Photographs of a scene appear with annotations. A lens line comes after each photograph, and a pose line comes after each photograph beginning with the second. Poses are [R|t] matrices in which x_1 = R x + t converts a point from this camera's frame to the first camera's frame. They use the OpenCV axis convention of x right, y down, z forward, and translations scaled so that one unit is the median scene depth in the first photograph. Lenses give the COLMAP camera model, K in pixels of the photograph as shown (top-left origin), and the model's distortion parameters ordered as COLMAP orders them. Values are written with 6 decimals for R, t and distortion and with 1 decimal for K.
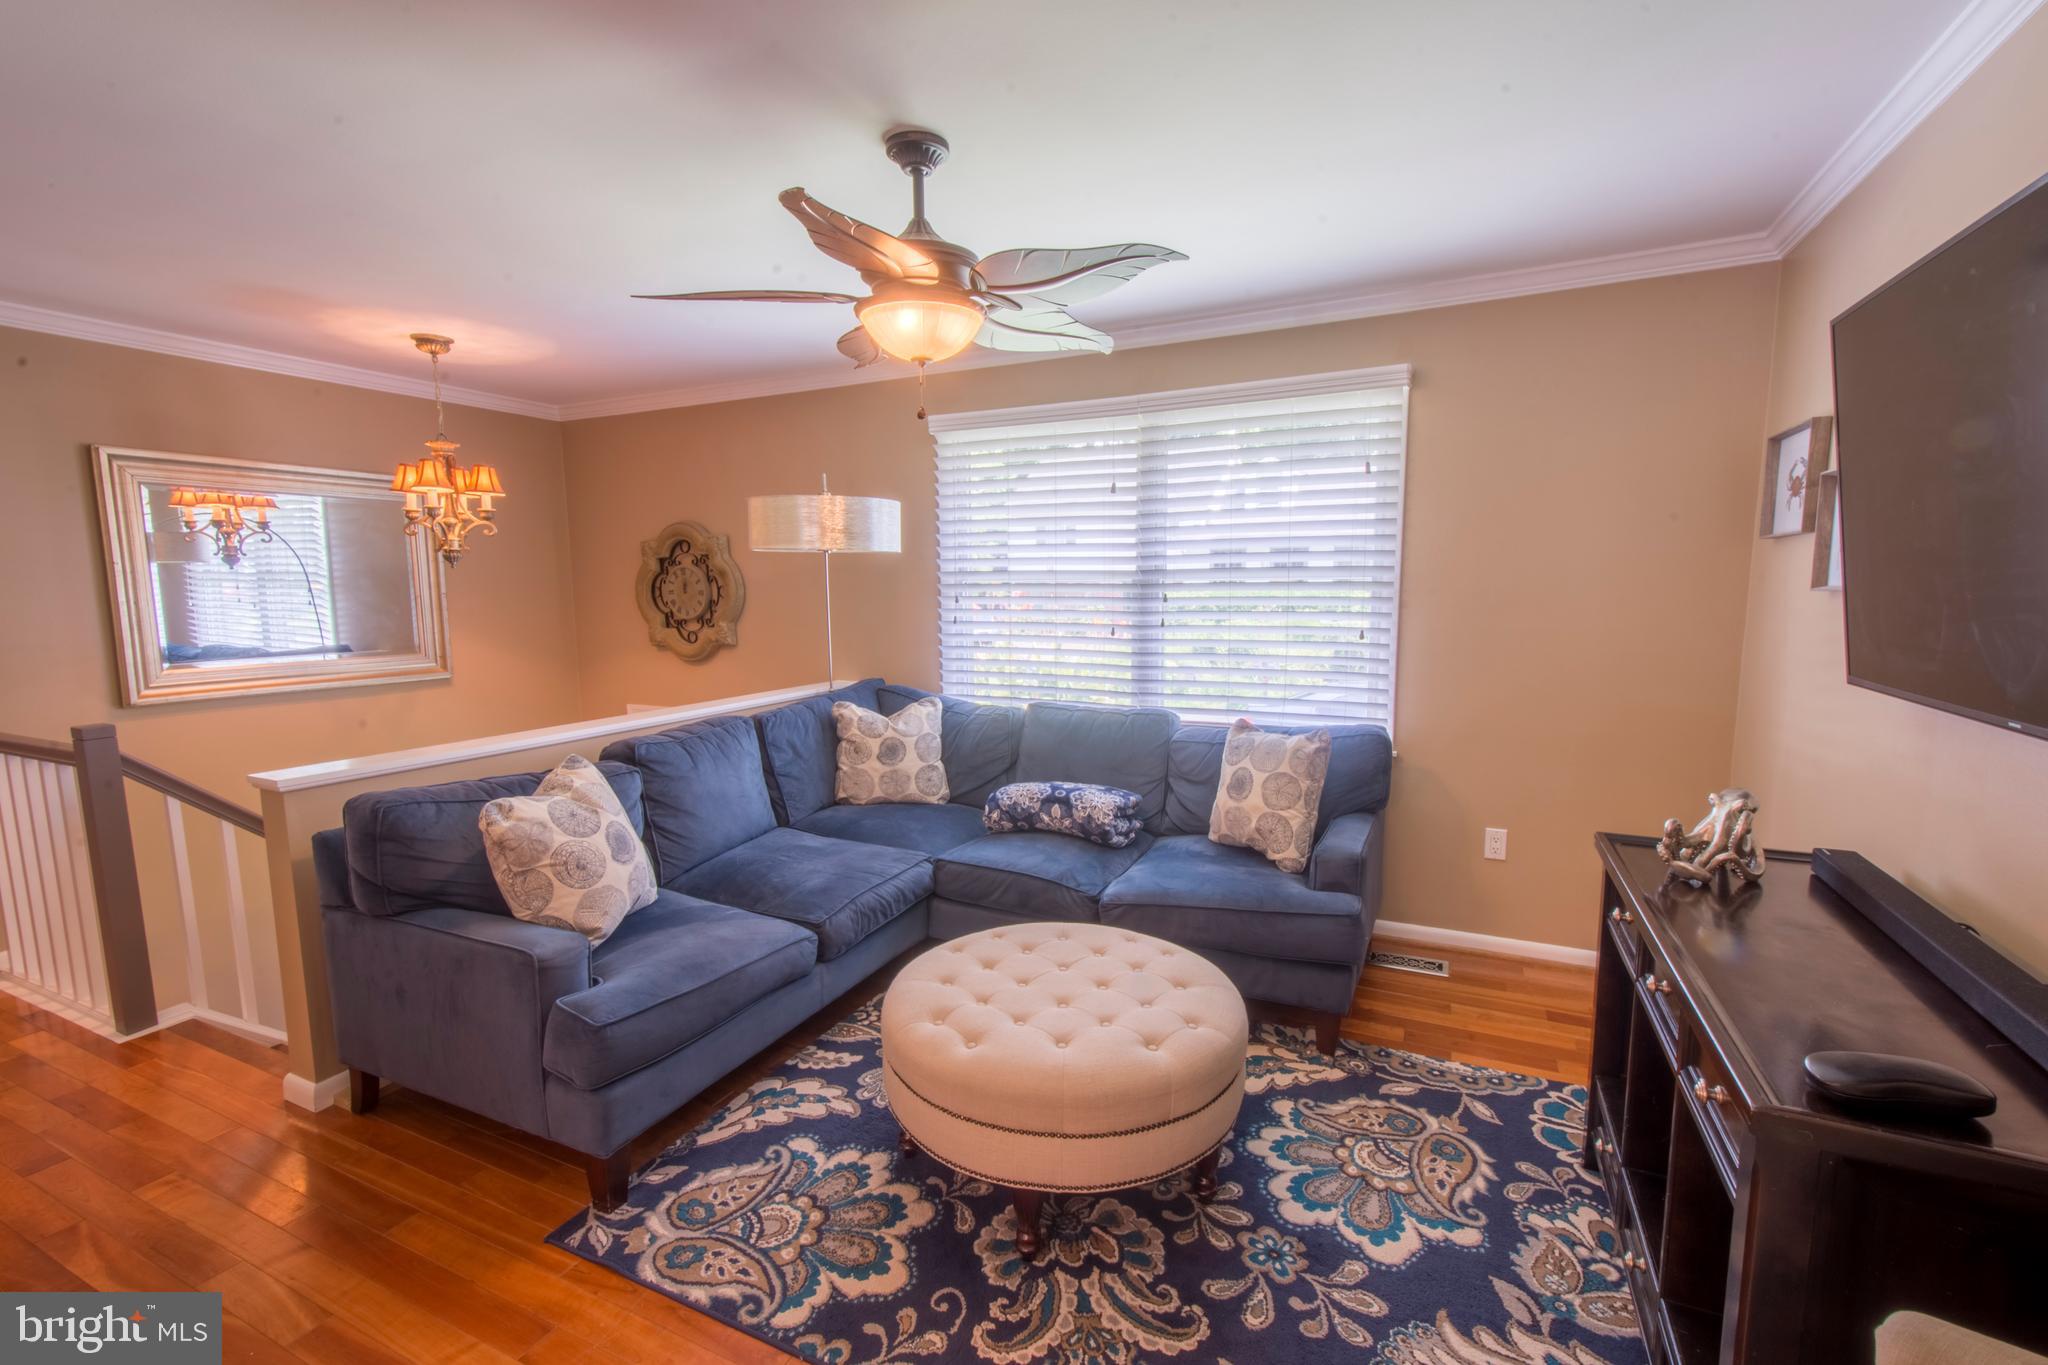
lens RADIAL K [[888.0, 0, 1022.4], [0, 888.0, 691.9], [0, 0, 1]] dist [0.019574, -0.006748]
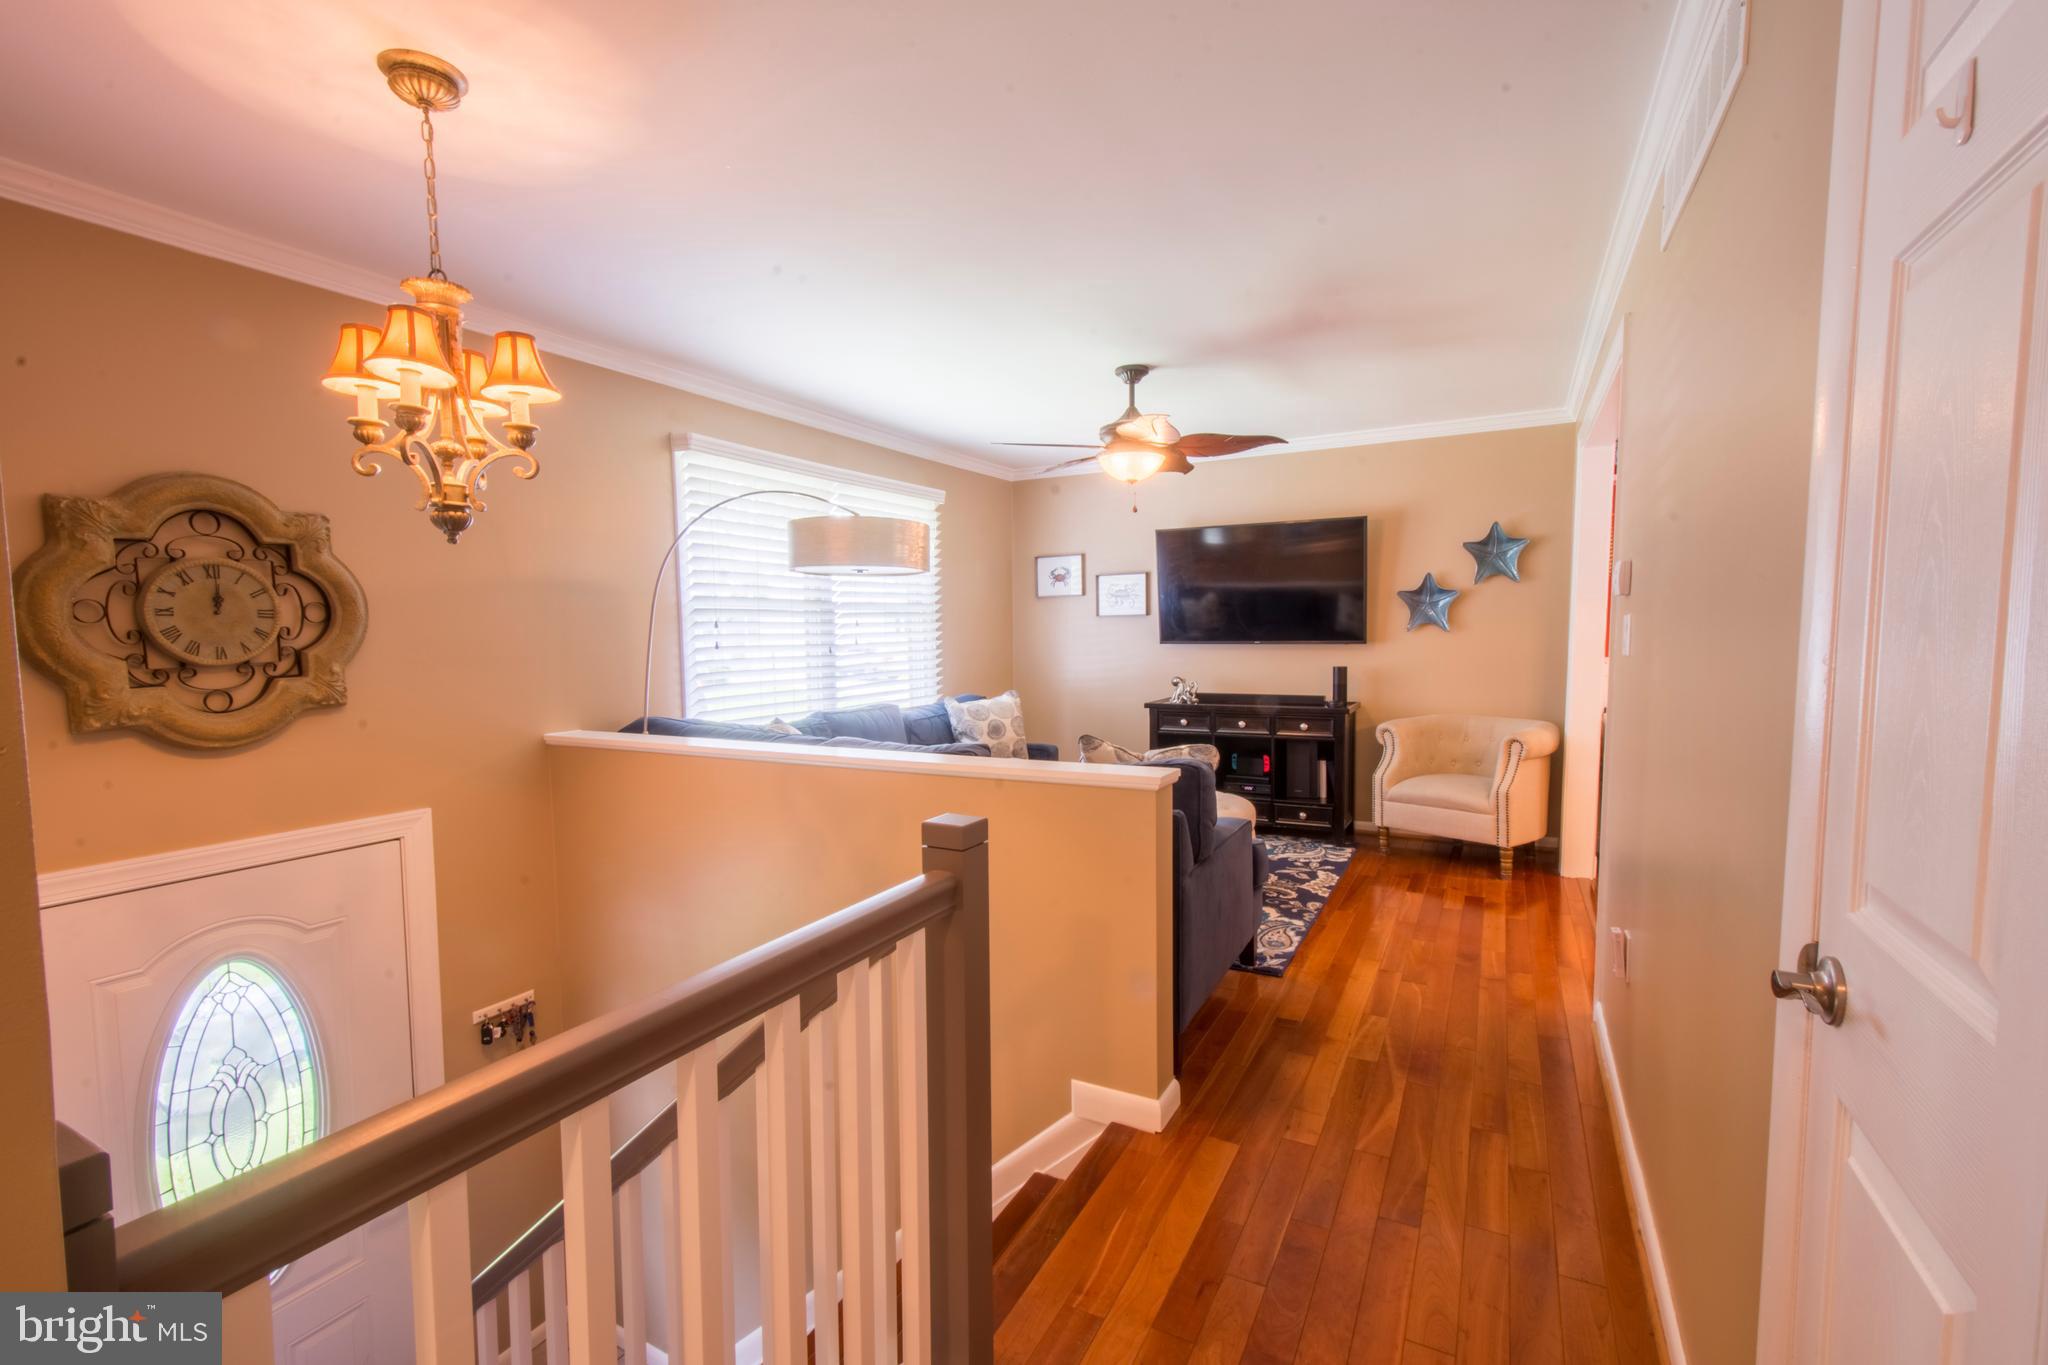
lens RADIAL K [[888.0, 0, 1022.4], [0, 888.0, 691.9], [0, 0, 1]] dist [0.019574, -0.006748]
pose [[0.040164, -0.062444, 0.997240, -1.371161], [0.137006, 0.988963, 0.056408, -0.051958], [-0.989756, 0.134362, 0.048276, 0.829305]]
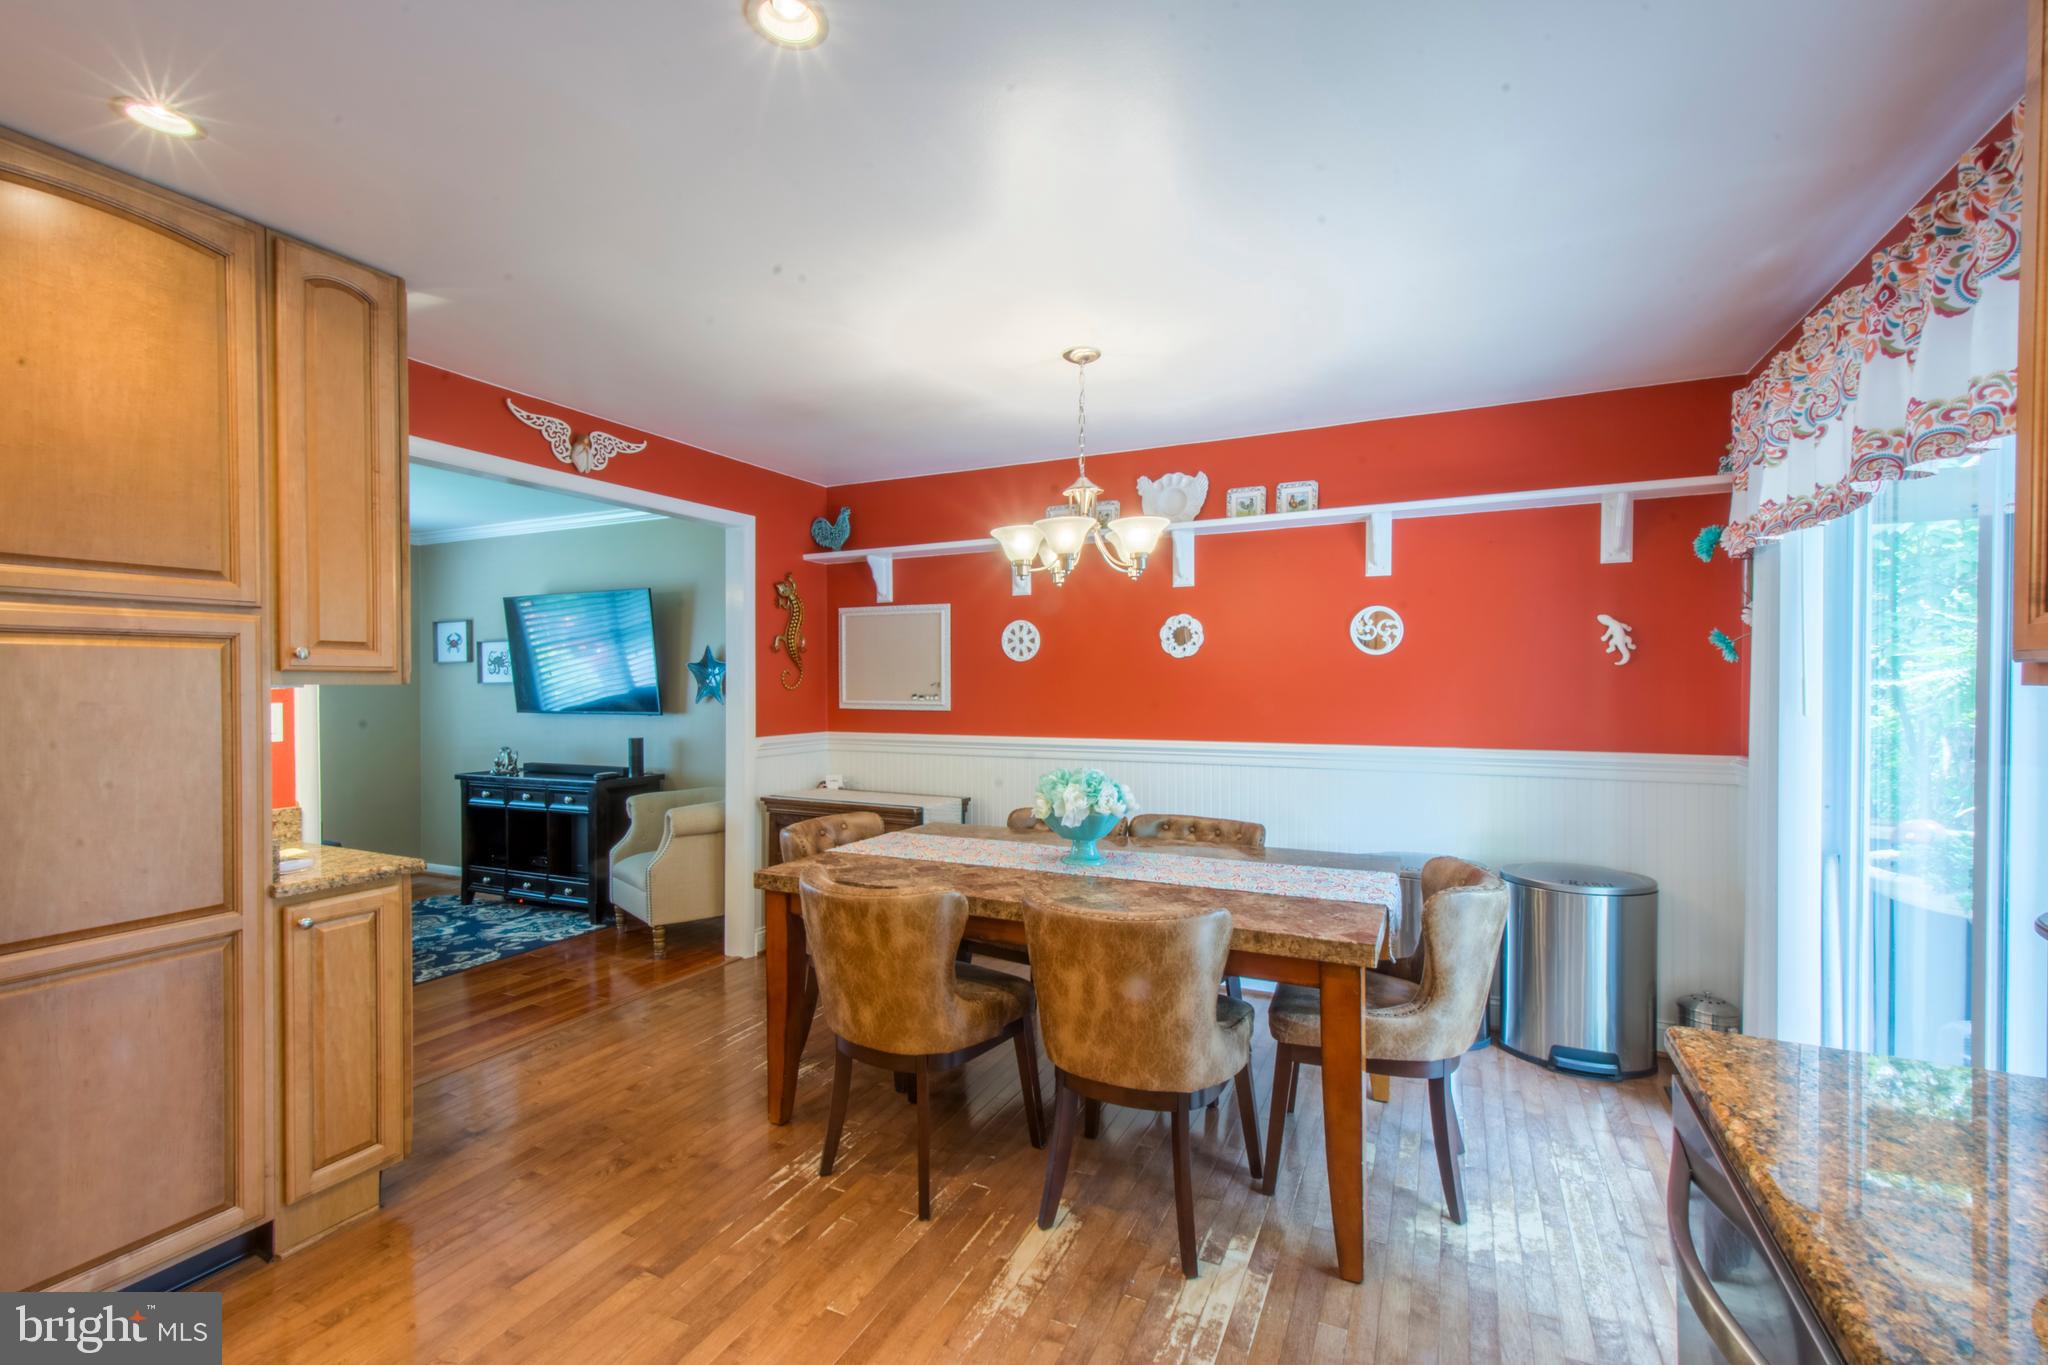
lens RADIAL K [[888.0, 0, 1022.4], [0, 888.0, 691.9], [0, 0, 1]] dist [0.019574, -0.006748]
pose [[-0.005291, -0.000385, 0.999986, -1.337989], [0.130987, 0.991384, 0.001075, 0.089066], [-0.991370, 0.130990, -0.005195, -0.448128]]
